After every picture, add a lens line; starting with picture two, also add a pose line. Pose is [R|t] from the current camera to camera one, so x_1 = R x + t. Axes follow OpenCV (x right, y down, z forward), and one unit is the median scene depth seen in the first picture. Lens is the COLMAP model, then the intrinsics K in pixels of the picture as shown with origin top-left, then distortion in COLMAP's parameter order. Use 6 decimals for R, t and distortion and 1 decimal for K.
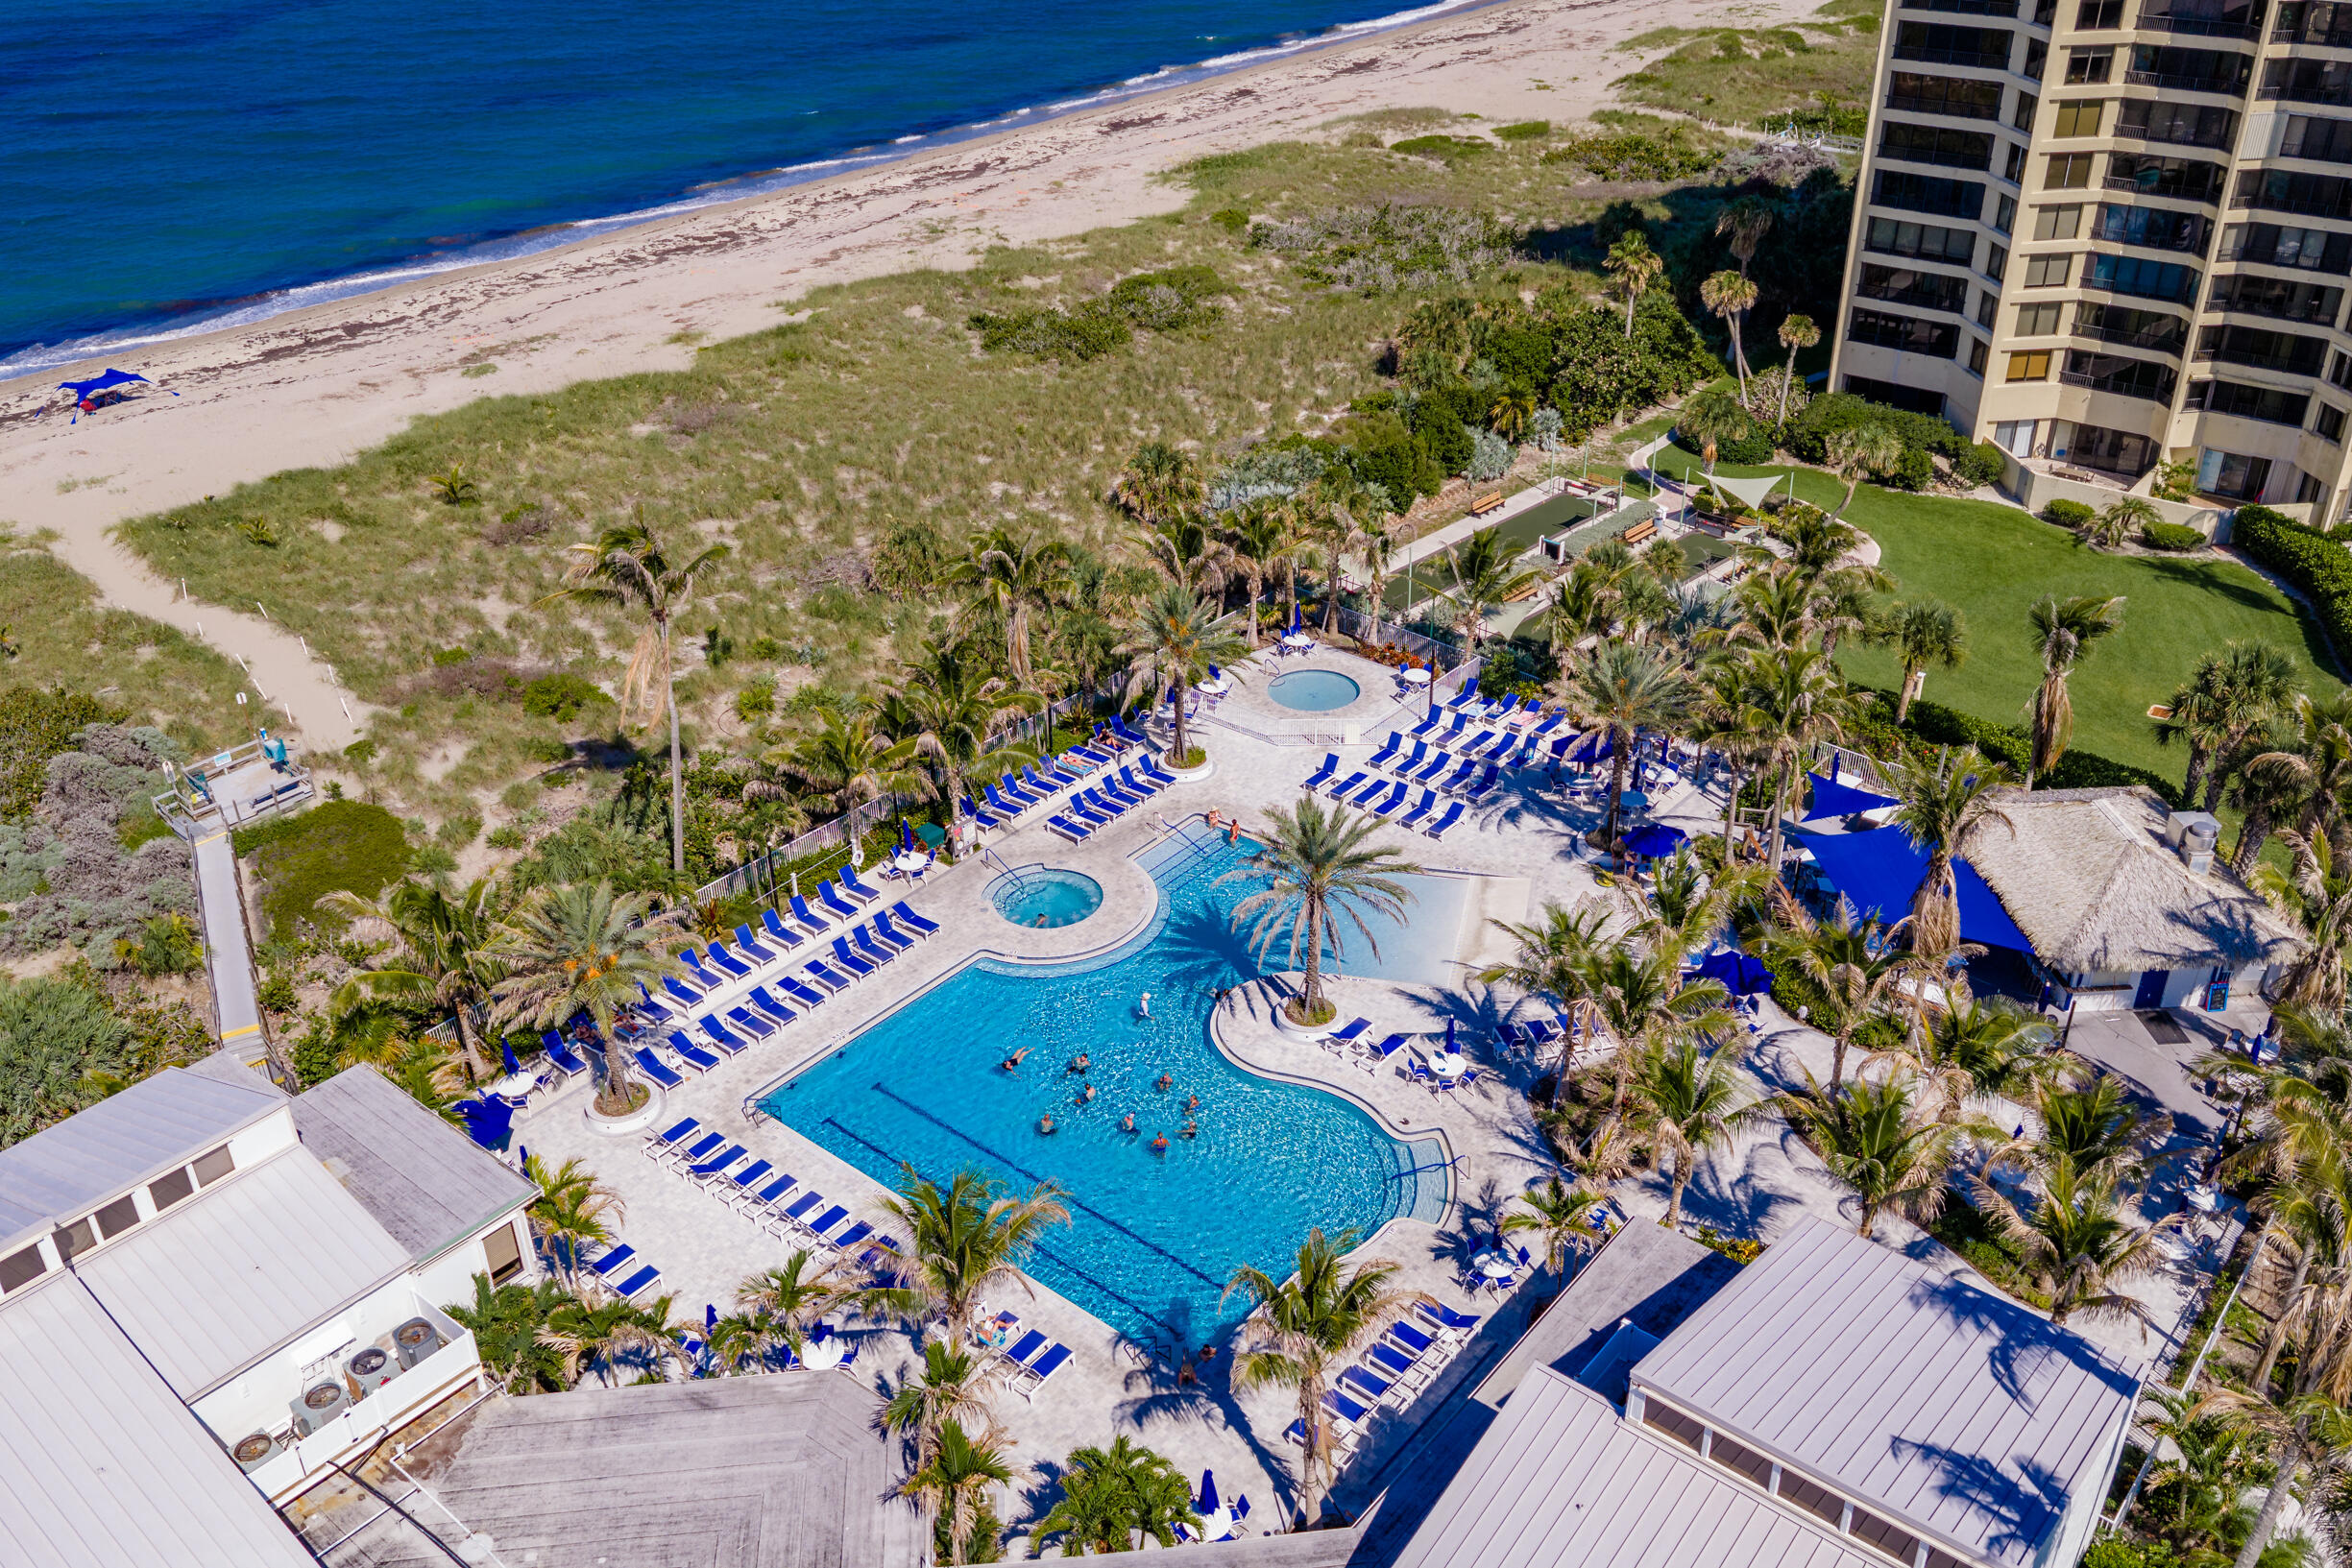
lens RADIAL K [[1956.7, 0, 1183.6], [0, 1956.7, 779.4], [0, 0, 1]] dist [0.030888, -0.058575]
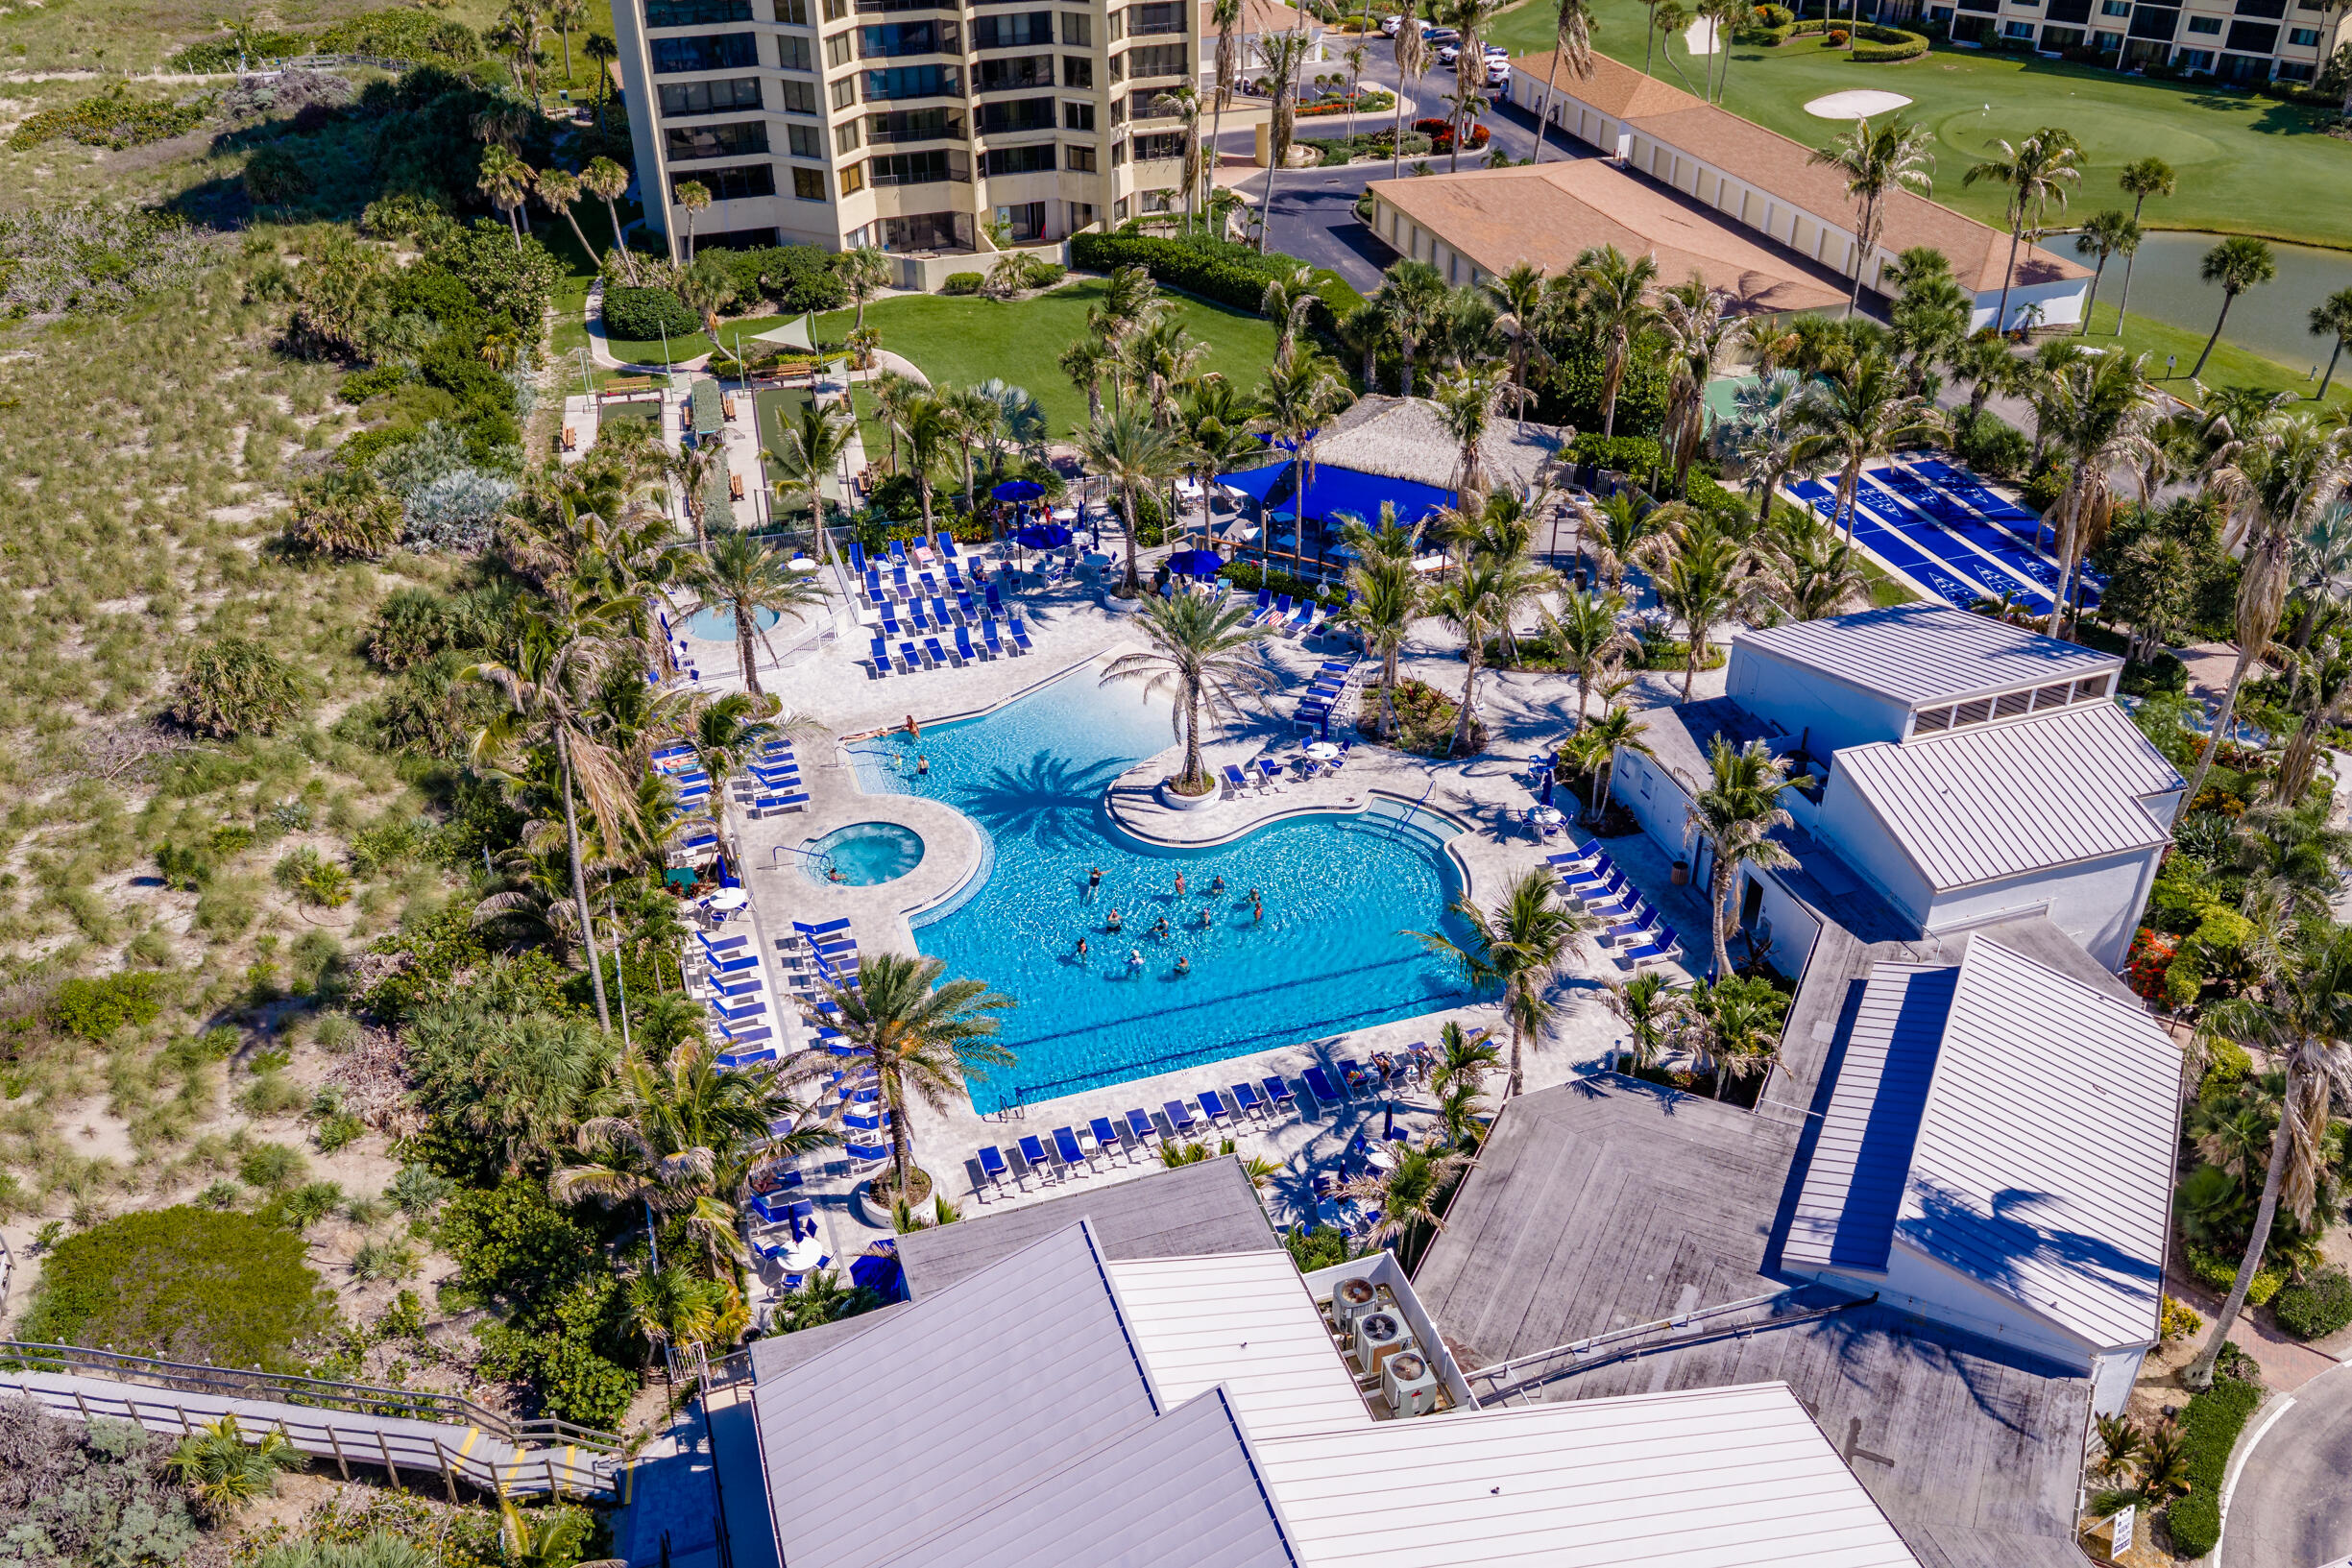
lens RADIAL K [[1956.7, 0, 1183.6], [0, 1956.7, 779.4], [0, 0, 1]] dist [0.030888, -0.058575]
pose [[0.526656, -0.443701, 0.725095, -0.624104], [0.417056, 0.878128, 0.234426, -0.123226], [-0.740741, 0.178943, 0.647520, 0.238450]]
